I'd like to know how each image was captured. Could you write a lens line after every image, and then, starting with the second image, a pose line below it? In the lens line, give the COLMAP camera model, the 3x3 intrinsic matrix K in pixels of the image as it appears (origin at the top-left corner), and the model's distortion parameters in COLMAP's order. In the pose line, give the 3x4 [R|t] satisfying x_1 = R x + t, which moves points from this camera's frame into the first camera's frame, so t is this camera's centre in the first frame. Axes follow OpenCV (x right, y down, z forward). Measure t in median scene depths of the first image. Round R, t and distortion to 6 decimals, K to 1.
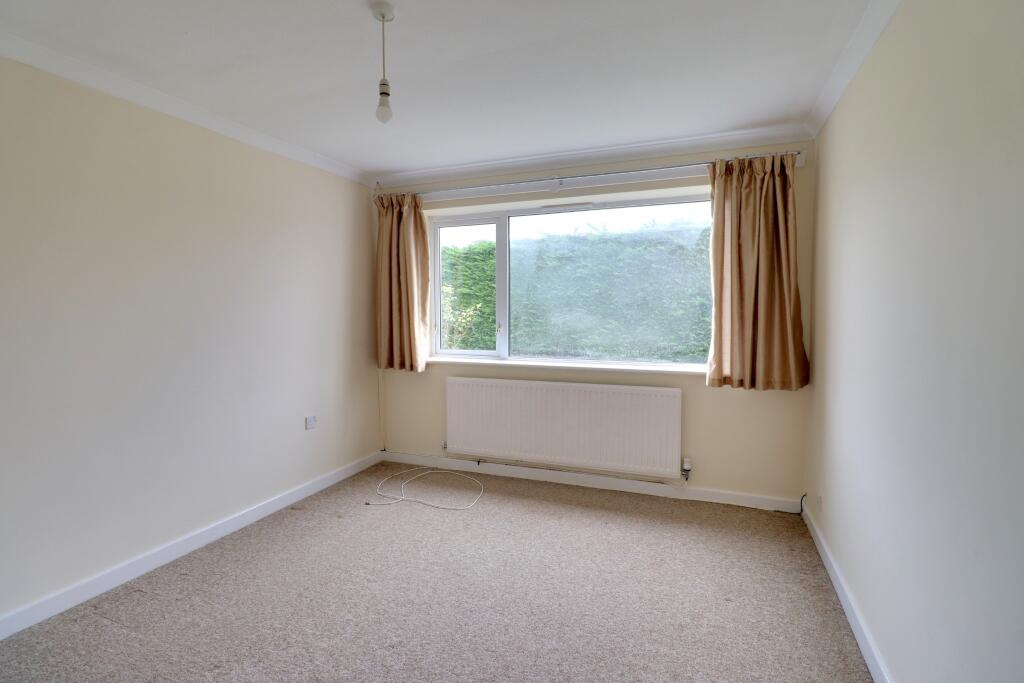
lens RADIAL K [[477.3, 0, 554.3], [0, 477.3, 337.8], [0, 0, 1]] dist [-0.006360, -0.008727]
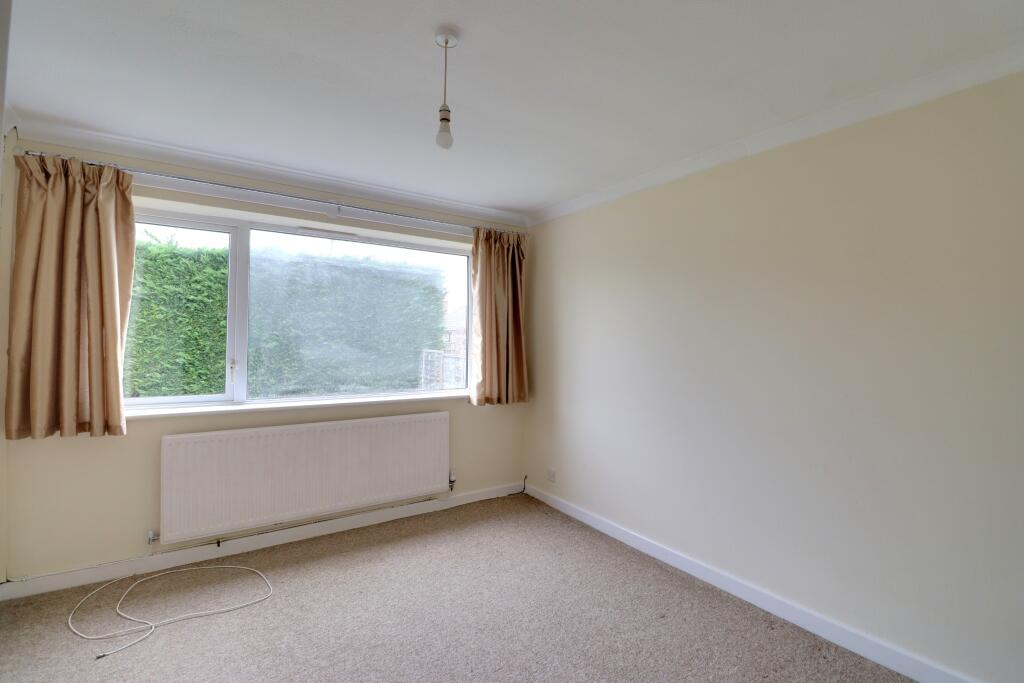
lens RADIAL K [[477.3, 0, 505.6], [0, 477.3, 335.9], [0, 0, 1]] dist [-0.006360, -0.008727]
pose [[0.568190, 0.019121, 0.822675, -0.552292], [0.037990, 0.998055, -0.049436, -0.012211], [-0.822020, 0.059342, 0.566358, 0.194257]]
